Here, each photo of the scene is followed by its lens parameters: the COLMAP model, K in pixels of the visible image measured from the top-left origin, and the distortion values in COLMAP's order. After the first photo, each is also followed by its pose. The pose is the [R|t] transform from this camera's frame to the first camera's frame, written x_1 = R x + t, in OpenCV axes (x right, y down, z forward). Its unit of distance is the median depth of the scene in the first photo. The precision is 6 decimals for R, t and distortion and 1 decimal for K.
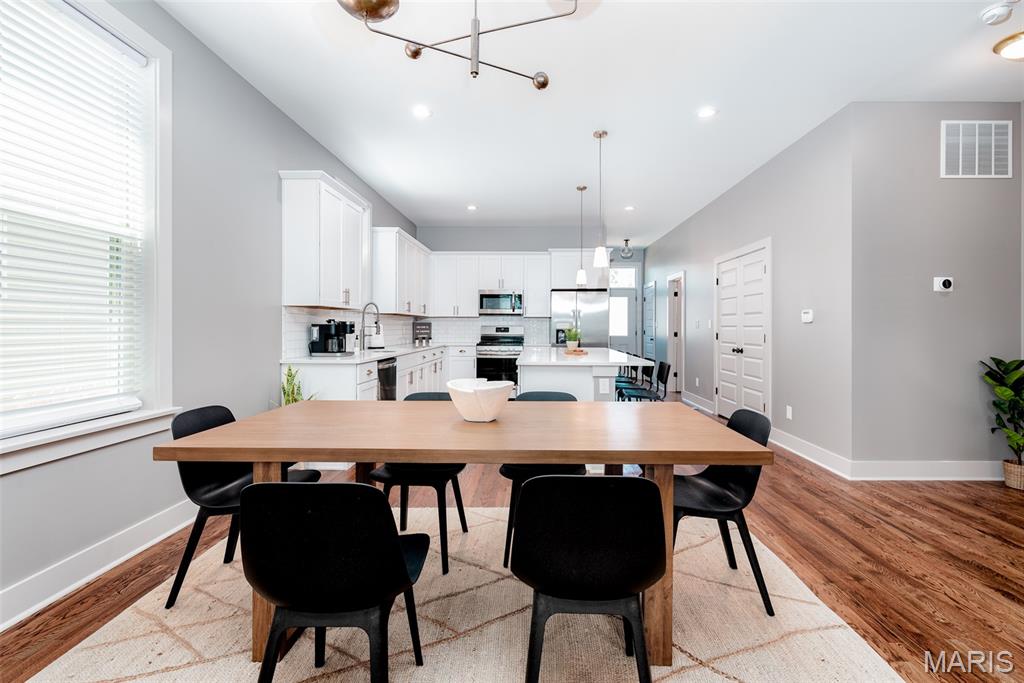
lens RADIAL K [[459.4, 0, 532.4], [0, 459.4, 327.8], [0, 0, 1]] dist [0.001215, 0.000241]
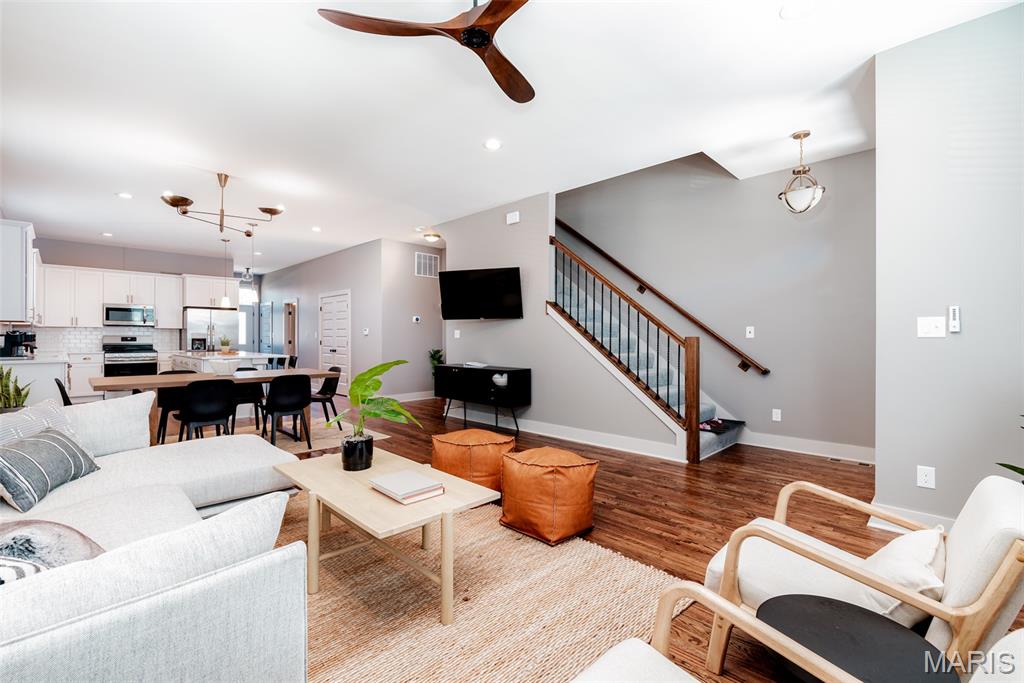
lens RADIAL K [[447.0, 0, 515.2], [0, 447.0, 337.0], [0, 0, 1]] dist [0.001721, 0.000775]
pose [[0.697428, 0.000961, 0.716654, -0.205917], [-0.000385, 0.999999, -0.000967, -0.000323], [-0.716654, 0.000399, 0.697428, -0.487627]]
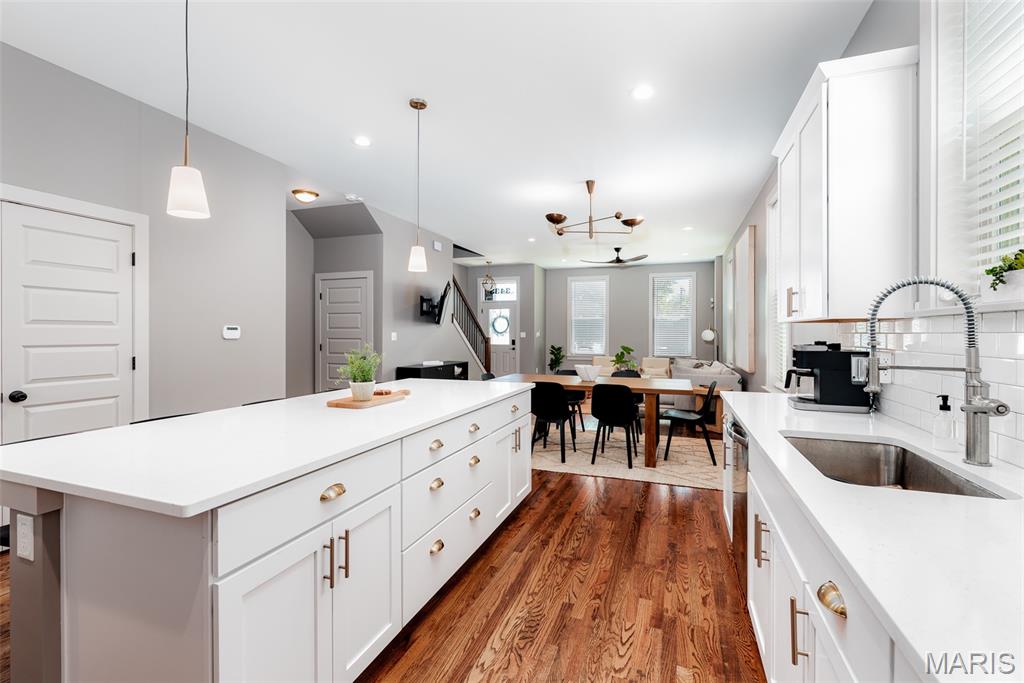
lens RADIAL K [[443.6, 0, 511.8], [0, 443.6, 331.3], [0, 0, 1]] dist [-0.000314, 0.000343]
pose [[-0.938279, -0.002023, 0.345873, -0.152193], [-0.003361, 0.999989, -0.003271, -0.015907], [-0.345862, -0.004232, -0.938276, 0.936185]]
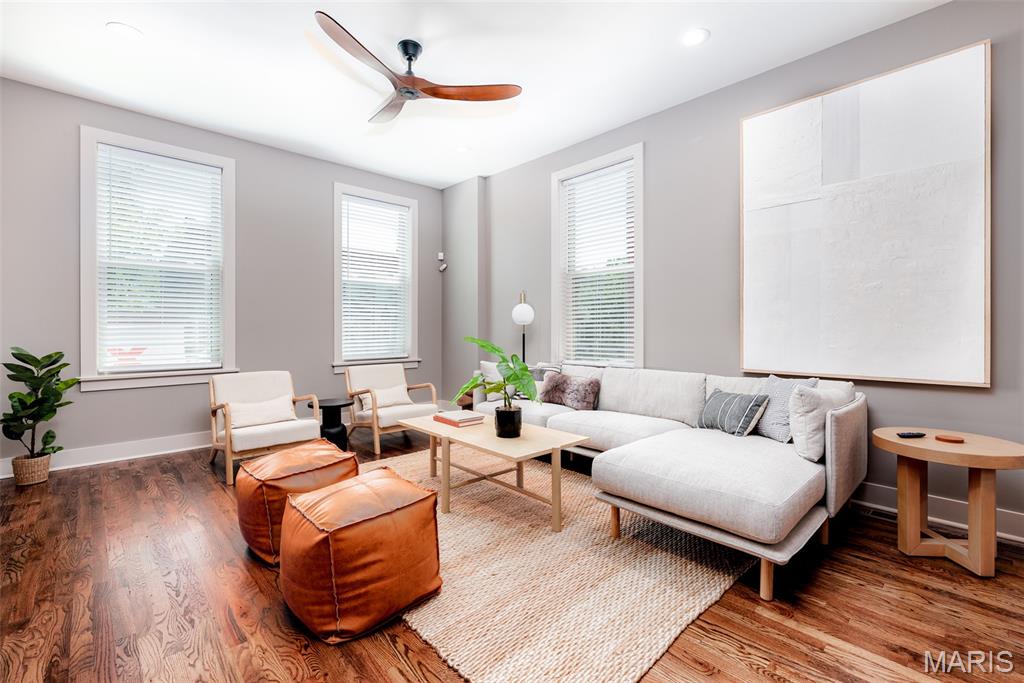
lens RADIAL K [[443.6, 0, 511.8], [0, 443.6, 331.3], [0, 0, 1]] dist [-0.000314, 0.000343]
pose [[-0.723160, 0.004793, -0.690664, 0.197679], [-0.000132, 0.999975, 0.007079, 0.008281], [0.690680, 0.005210, -0.723141, 0.081235]]
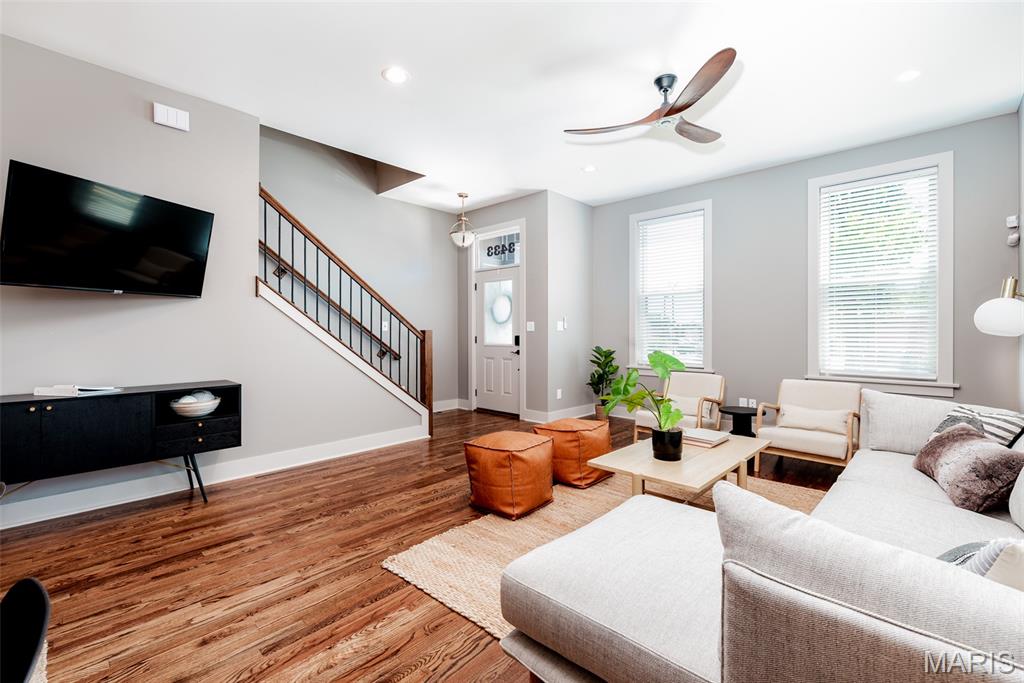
lens RADIAL K [[443.6, 0, 511.8], [0, 443.6, 331.3], [0, 0, 1]] dist [-0.000314, 0.000343]
pose [[-0.730319, -0.000126, 0.683106, -0.191307], [-0.002238, 0.999995, -0.002207, 0.001431], [-0.683102, -0.003141, -0.730316, 0.143094]]
